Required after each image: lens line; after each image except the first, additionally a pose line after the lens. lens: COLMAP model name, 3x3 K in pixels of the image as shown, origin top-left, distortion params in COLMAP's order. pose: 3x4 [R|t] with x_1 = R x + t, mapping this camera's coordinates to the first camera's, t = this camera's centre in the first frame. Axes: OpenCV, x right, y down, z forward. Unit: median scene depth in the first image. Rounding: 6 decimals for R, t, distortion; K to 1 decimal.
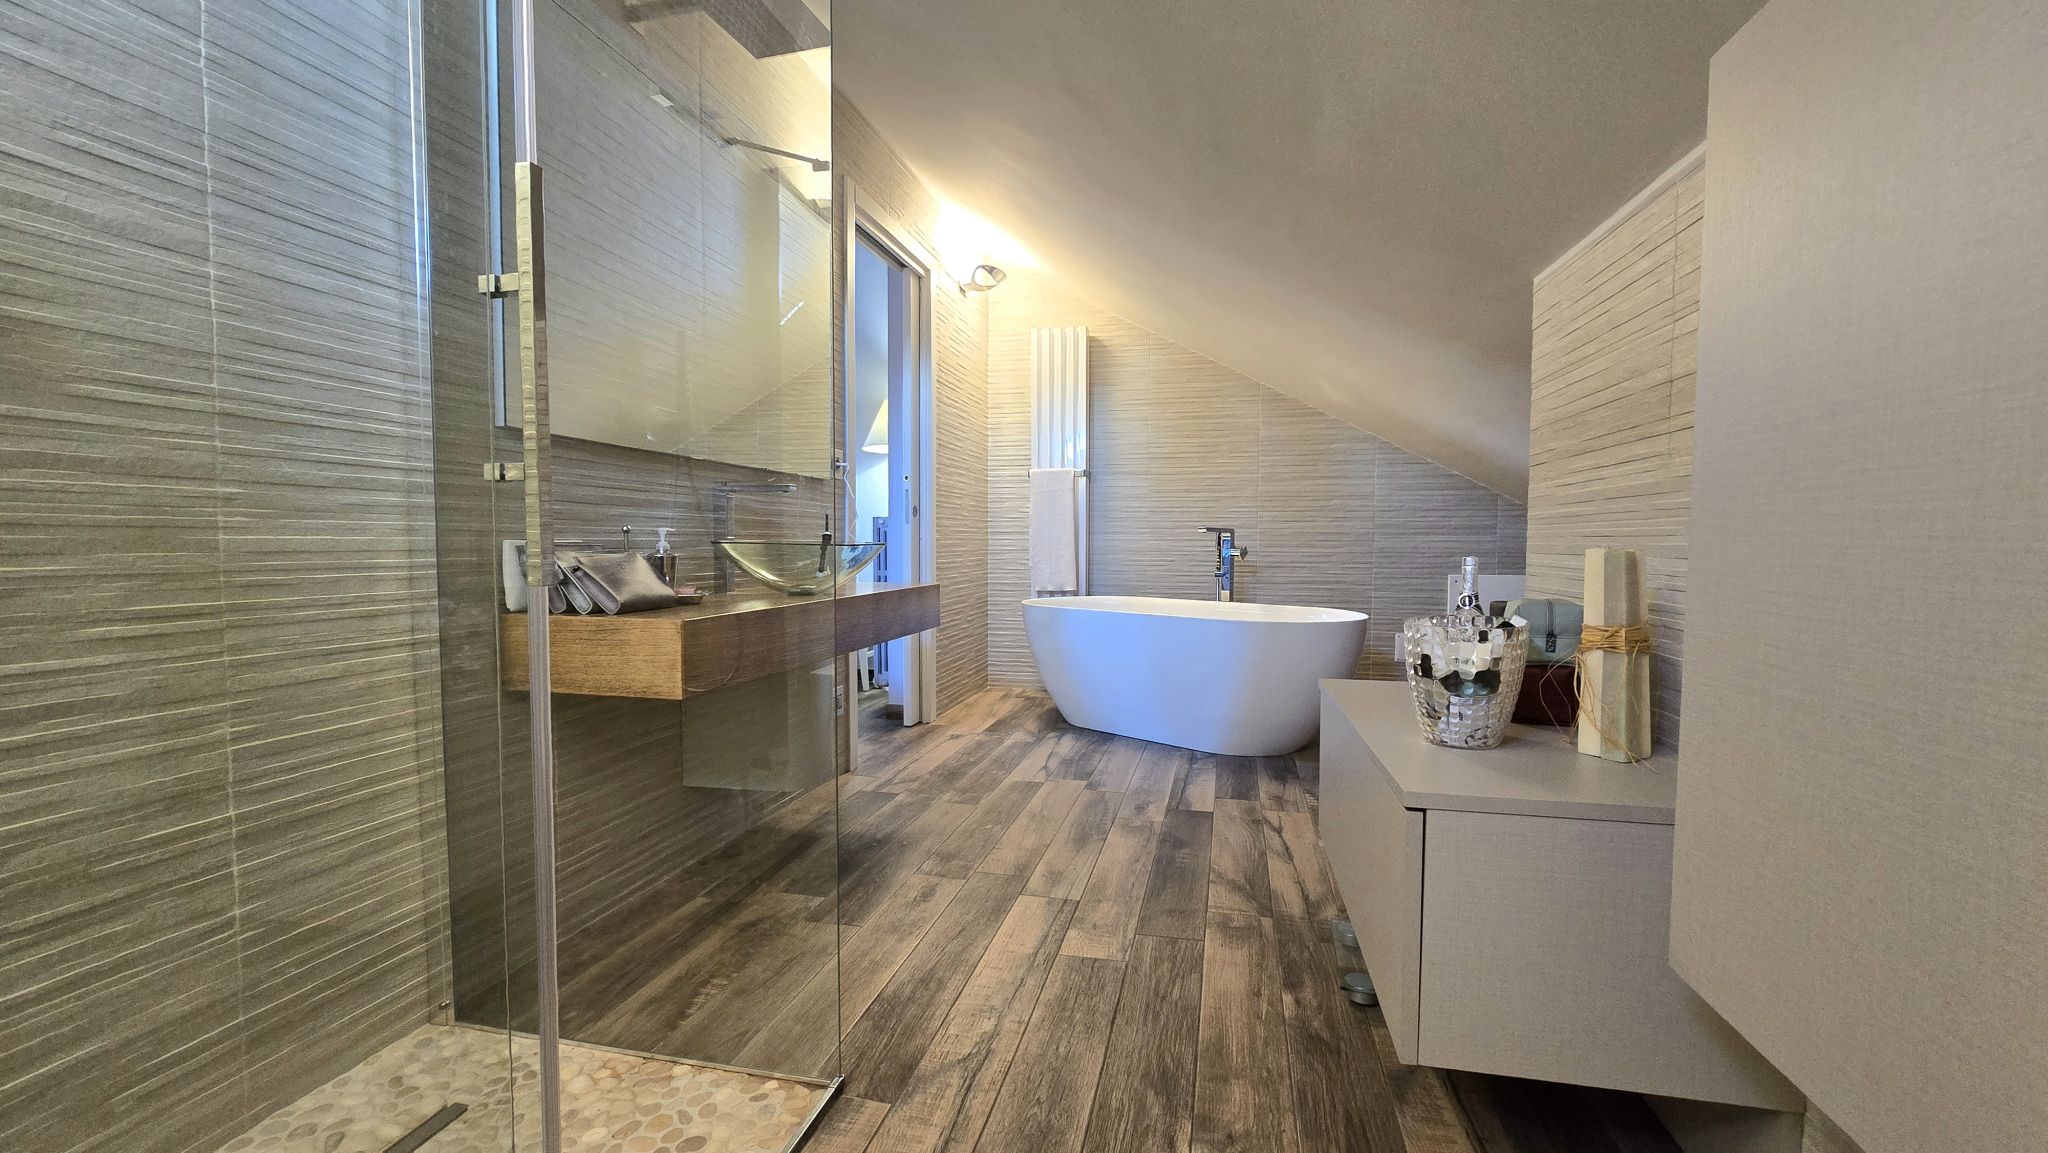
lens RADIAL K [[829.1, 0, 1046.1], [0, 829.1, 584.8], [0, 0, 1]] dist [-0.007671, -0.000555]
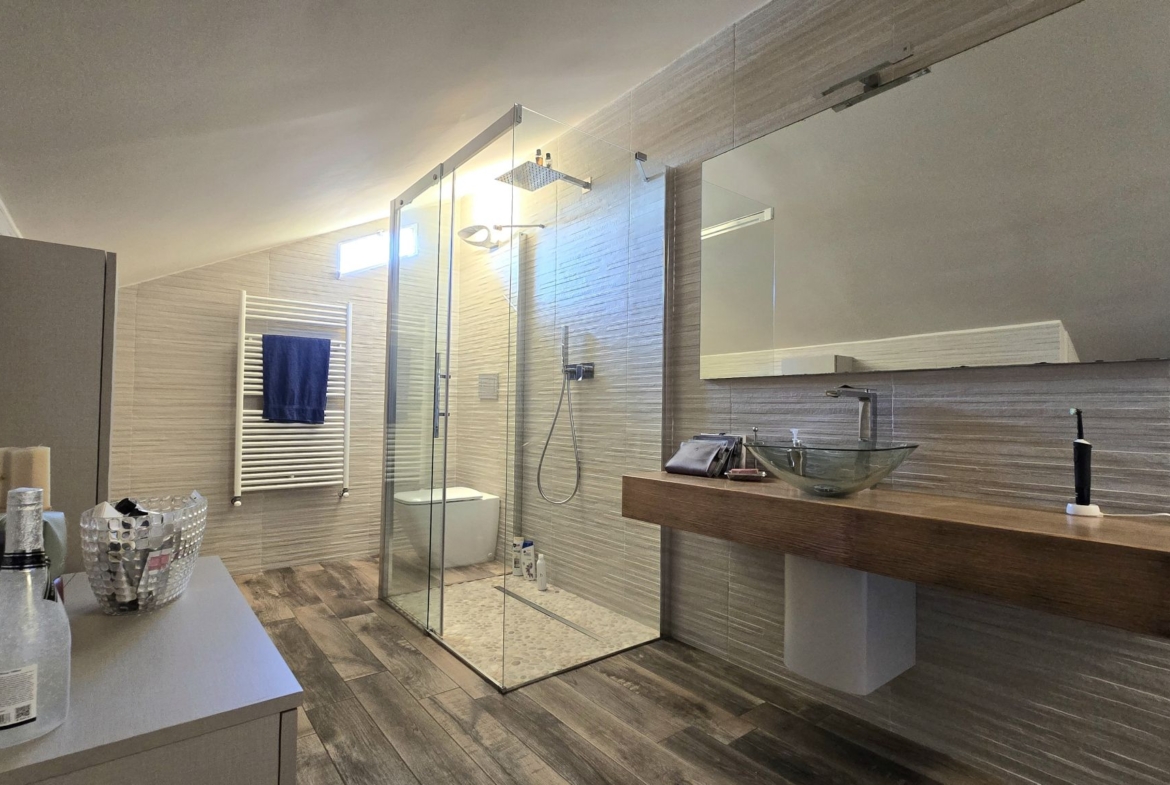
lens RADIAL K [[553.9, 0, 585.0], [0, 553.9, 392.5], [0, 0, 1]] dist [0.000980, 0.000113]
pose [[-0.626918, -0.041218, -0.777994, 0.623197], [-0.056081, 0.998396, -0.007703, -0.131171], [0.777064, 0.038802, -0.628224, 1.675257]]
